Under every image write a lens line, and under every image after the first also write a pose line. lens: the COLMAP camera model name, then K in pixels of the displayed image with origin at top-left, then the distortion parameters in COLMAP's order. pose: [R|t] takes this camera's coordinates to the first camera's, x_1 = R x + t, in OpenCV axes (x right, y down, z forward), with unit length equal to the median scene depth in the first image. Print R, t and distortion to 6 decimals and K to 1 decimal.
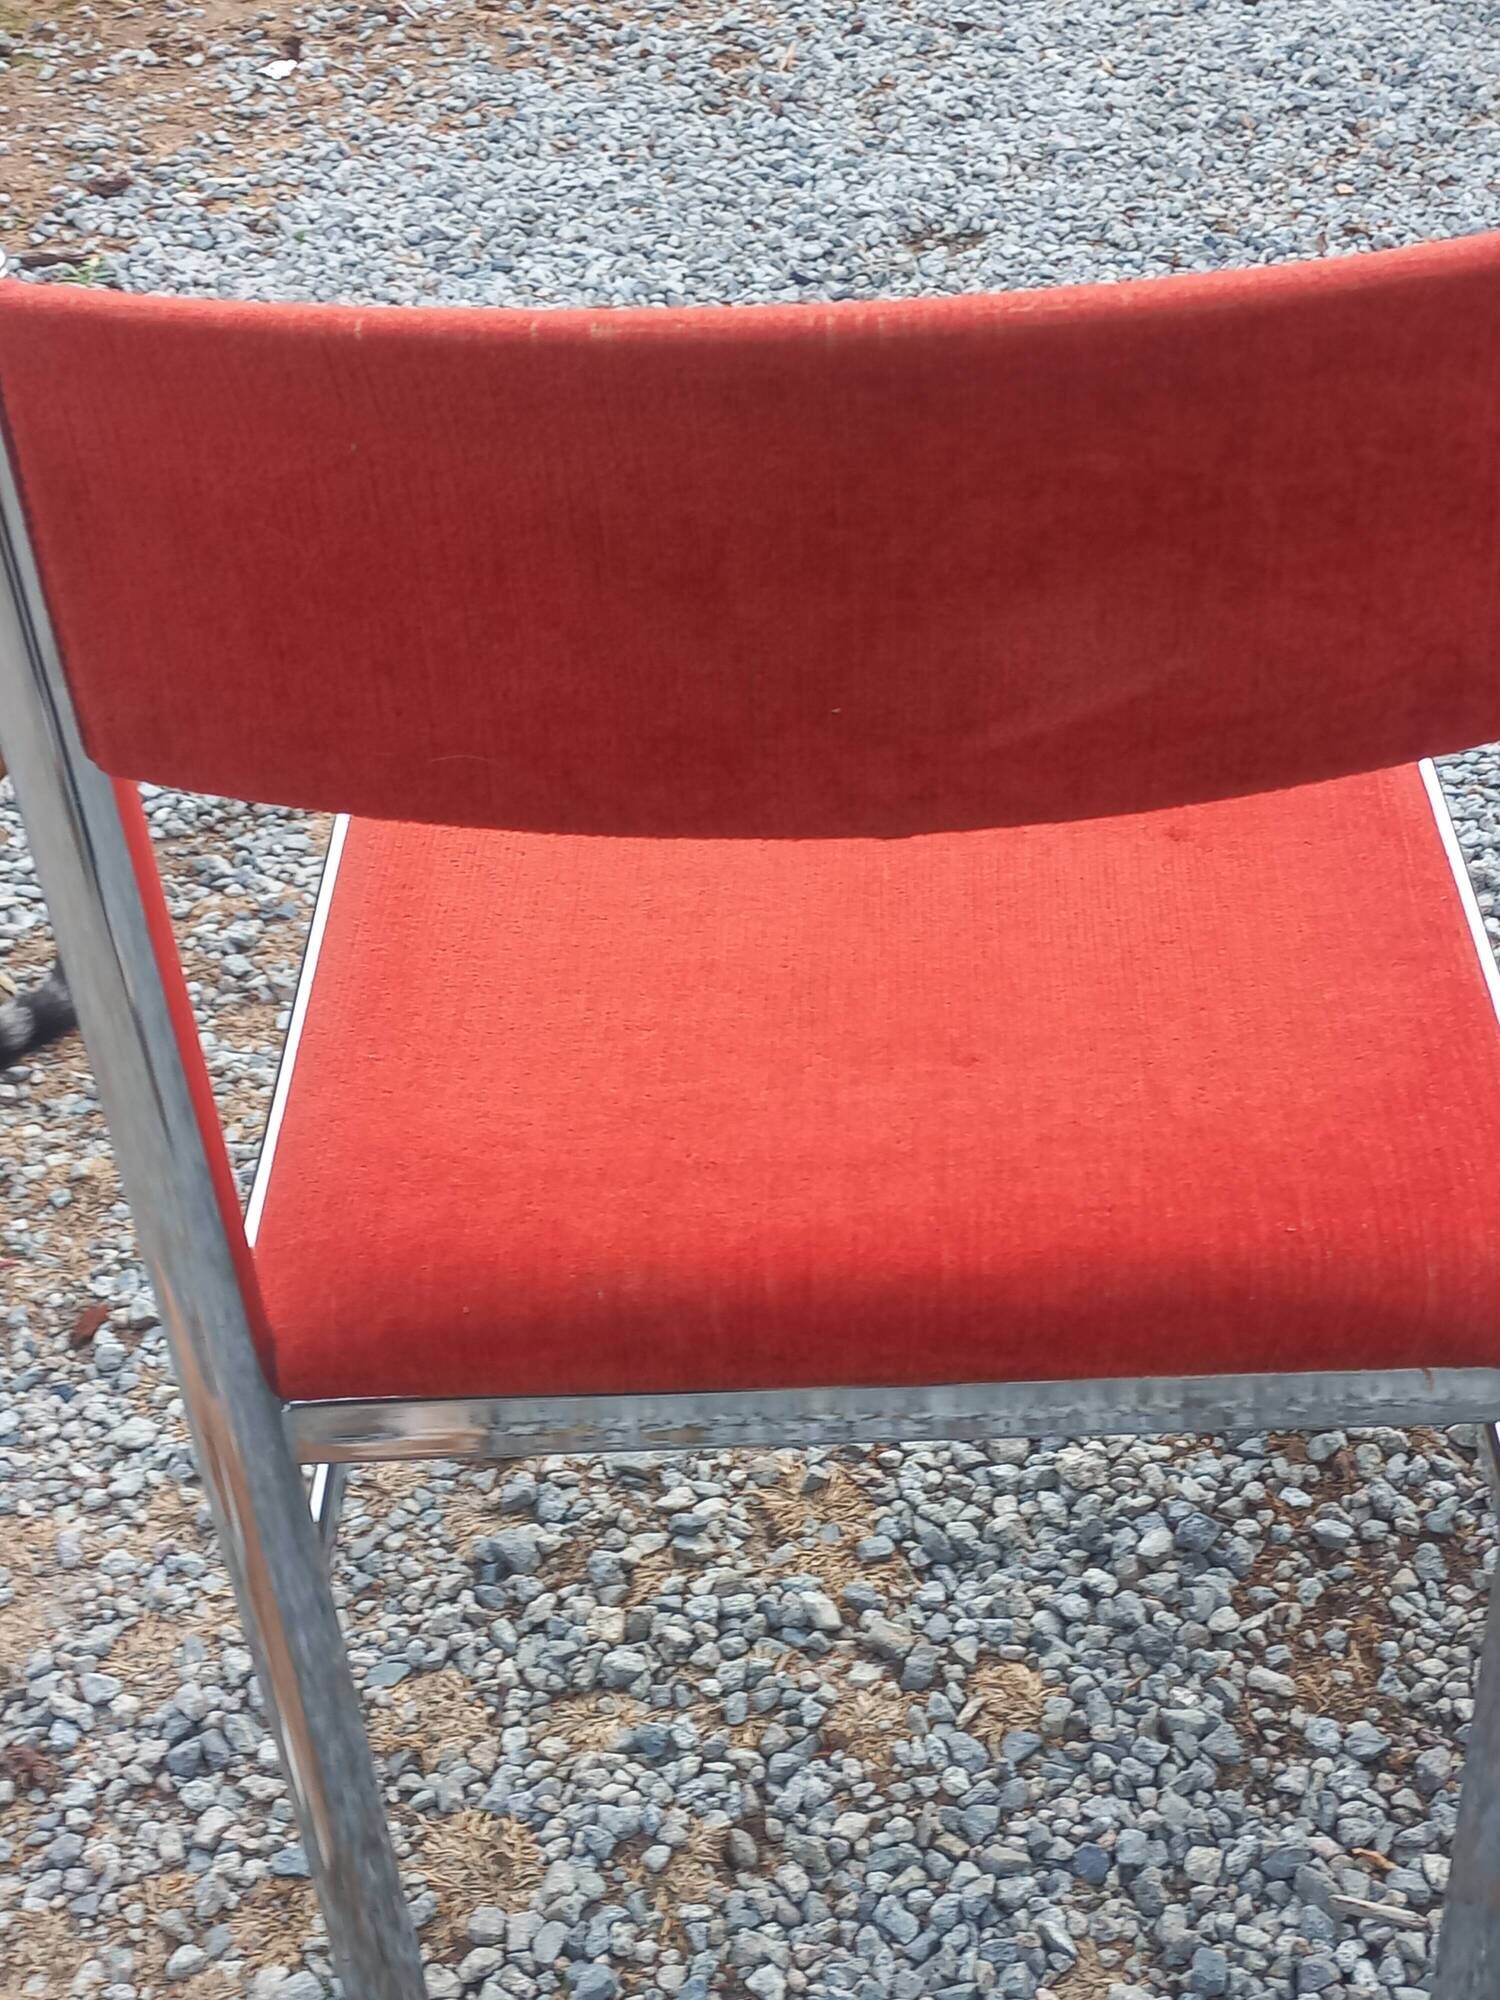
lens RADIAL K [[2899.8, 0, 760.3], [0, 2899.8, 990.2], [0, 0, 1]] dist [0.078977, 0.000000]
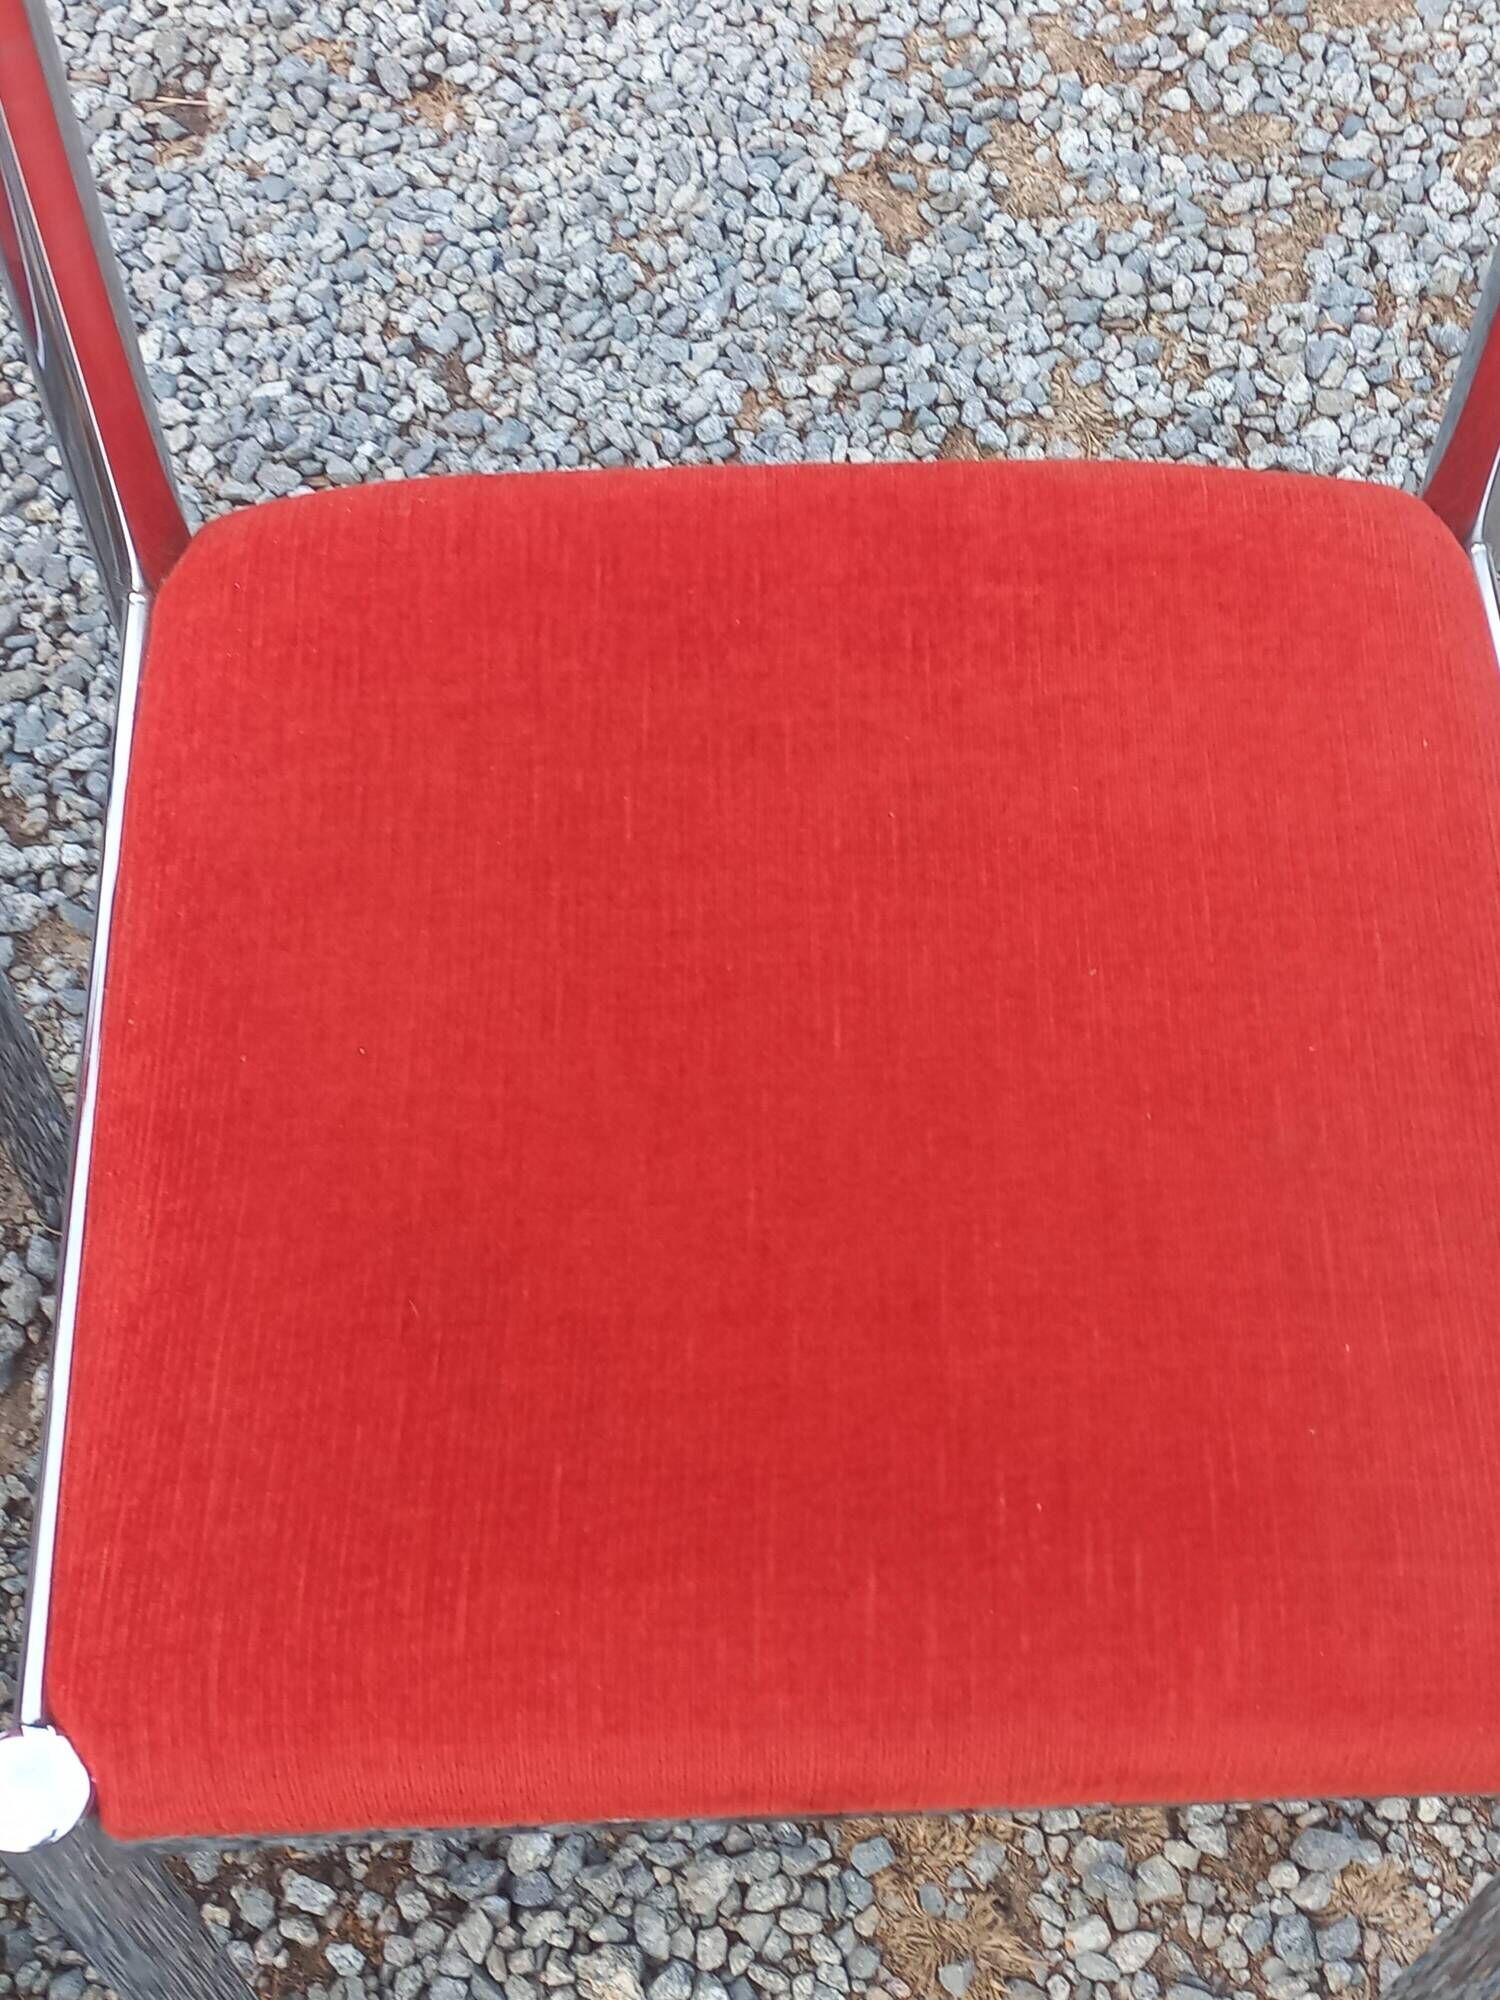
lens RADIAL K [[2899.8, 0, 760.1], [0, 2899.8, 1019.5], [0, 0, 1]] dist [0.078977, 0.000000]
pose [[-0.996534, 0.078021, 0.028865, 0.030157], [0.017885, -0.137935, 0.990280, -0.604784], [0.081244, 0.987364, 0.136061, 0.680992]]
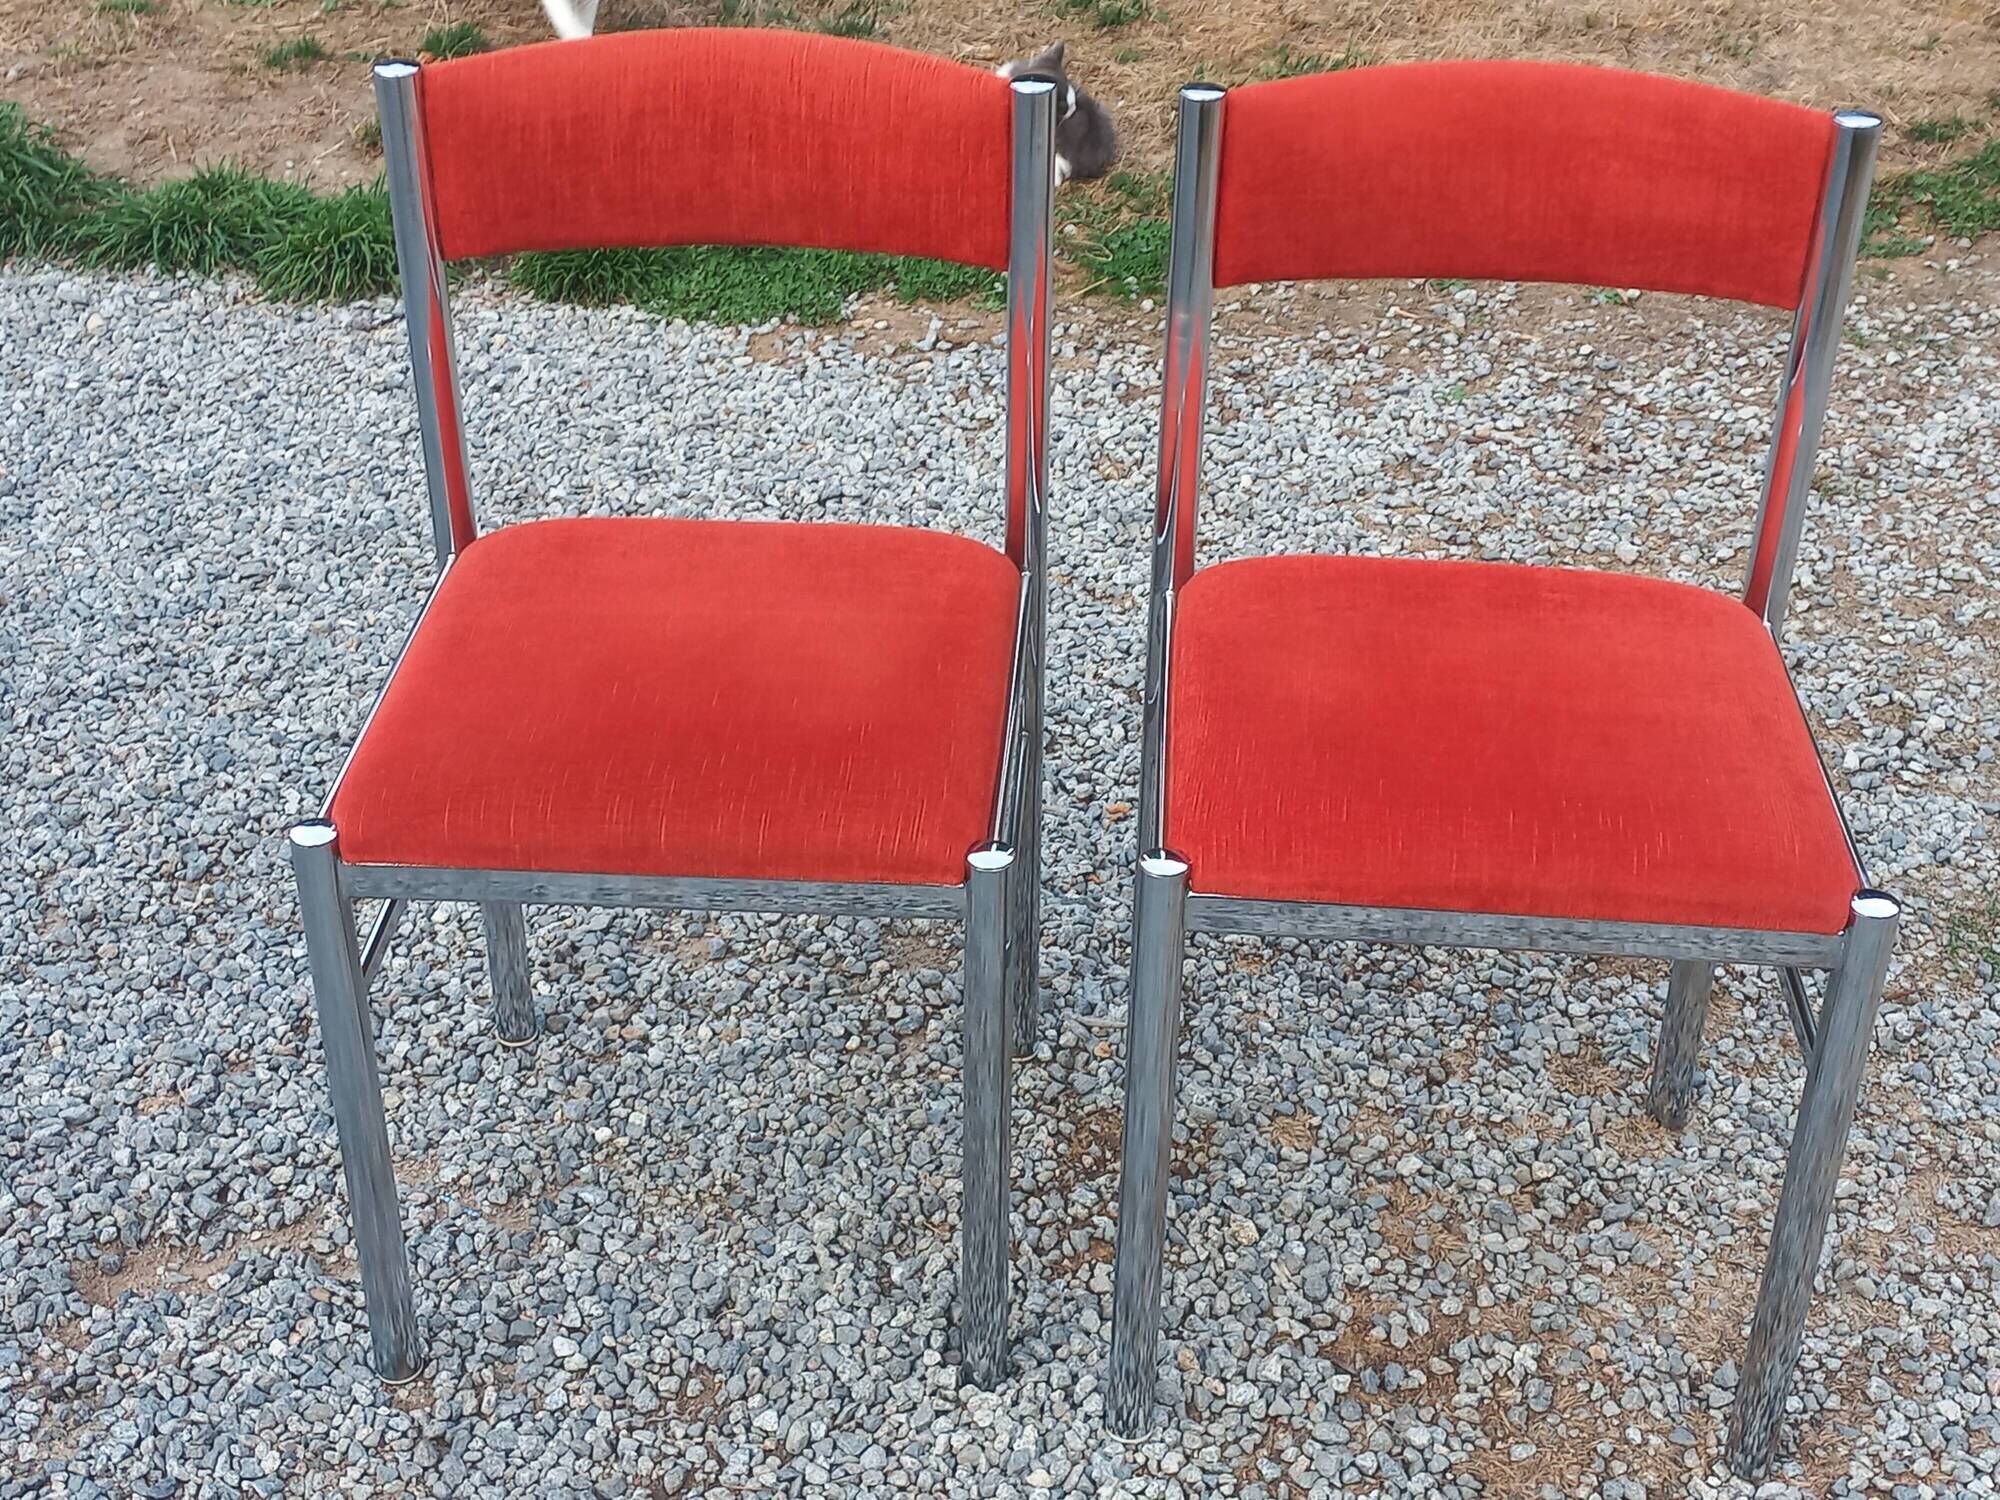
lens RADIAL K [[2899.8, 0, 964.6], [0, 2899.8, 726.7], [0, 0, 1]] dist [0.078977, 0.000000]
pose [[-0.998454, 0.026872, 0.048659, 0.183679], [0.055203, 0.376796, 0.924650, -1.395925], [0.006512, 0.925906, -0.377697, 1.399310]]
